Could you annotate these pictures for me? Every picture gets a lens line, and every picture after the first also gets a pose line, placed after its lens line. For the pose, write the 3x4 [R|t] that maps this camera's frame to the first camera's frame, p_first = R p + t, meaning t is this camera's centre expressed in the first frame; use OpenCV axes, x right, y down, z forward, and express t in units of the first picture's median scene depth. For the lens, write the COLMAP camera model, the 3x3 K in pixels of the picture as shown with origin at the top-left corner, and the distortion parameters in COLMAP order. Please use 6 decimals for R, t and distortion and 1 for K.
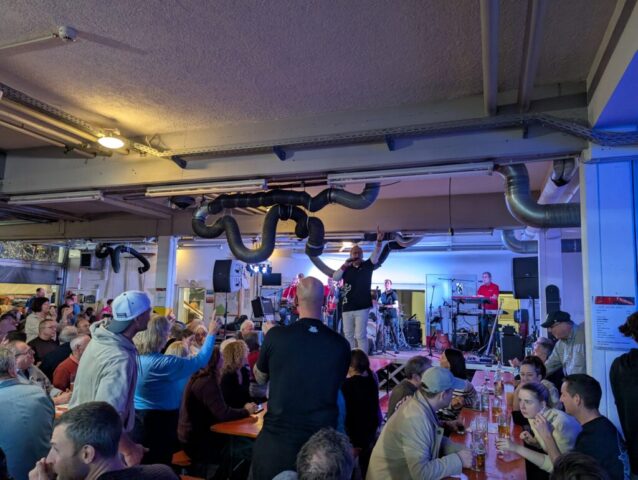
lens RADIAL K [[454.3, 0, 319.0], [0, 454.3, 240.0], [0, 0, 1]] dist [0.002114, 0.001539]
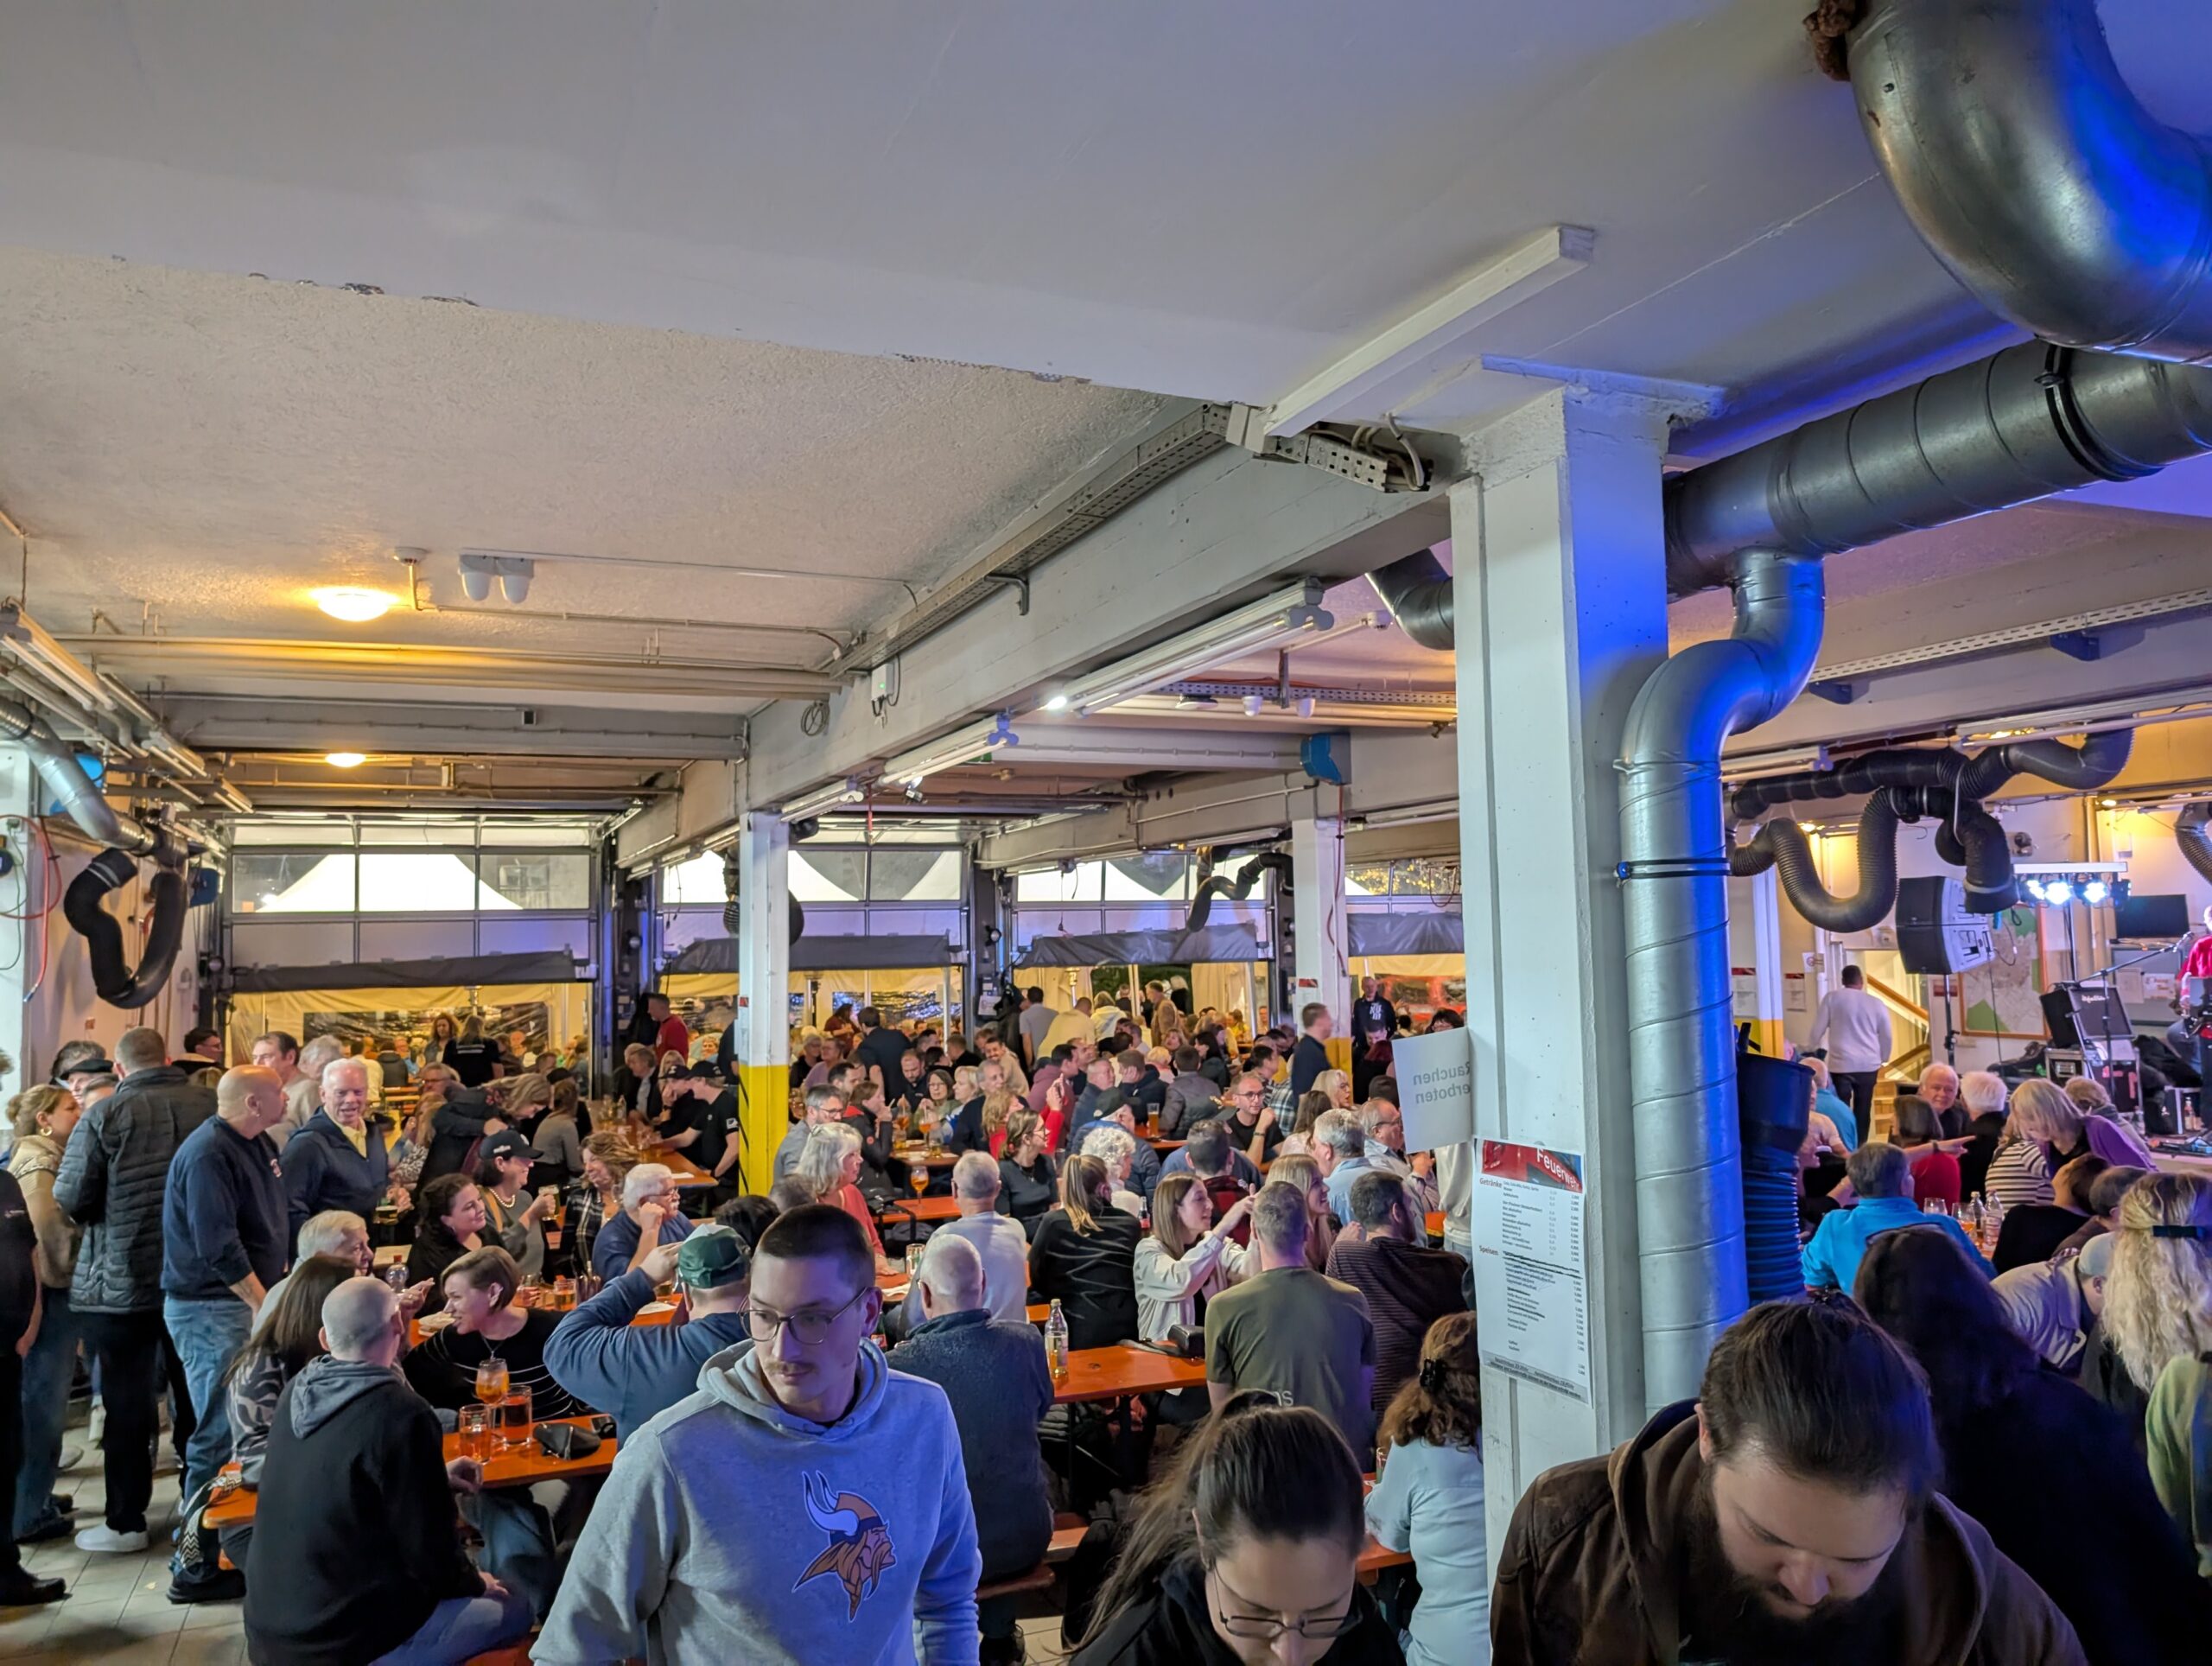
lens RADIAL K [[1575.1, 0, 1106.0], [0, 1575.1, 833.0], [0, 0, 1]] dist [0.002114, 0.001539]
pose [[0.692391, -0.098325, -0.714792, 0.422458], [0.128008, 0.991695, -0.012418, -0.105787], [0.710077, -0.082901, 0.699227, -0.483910]]
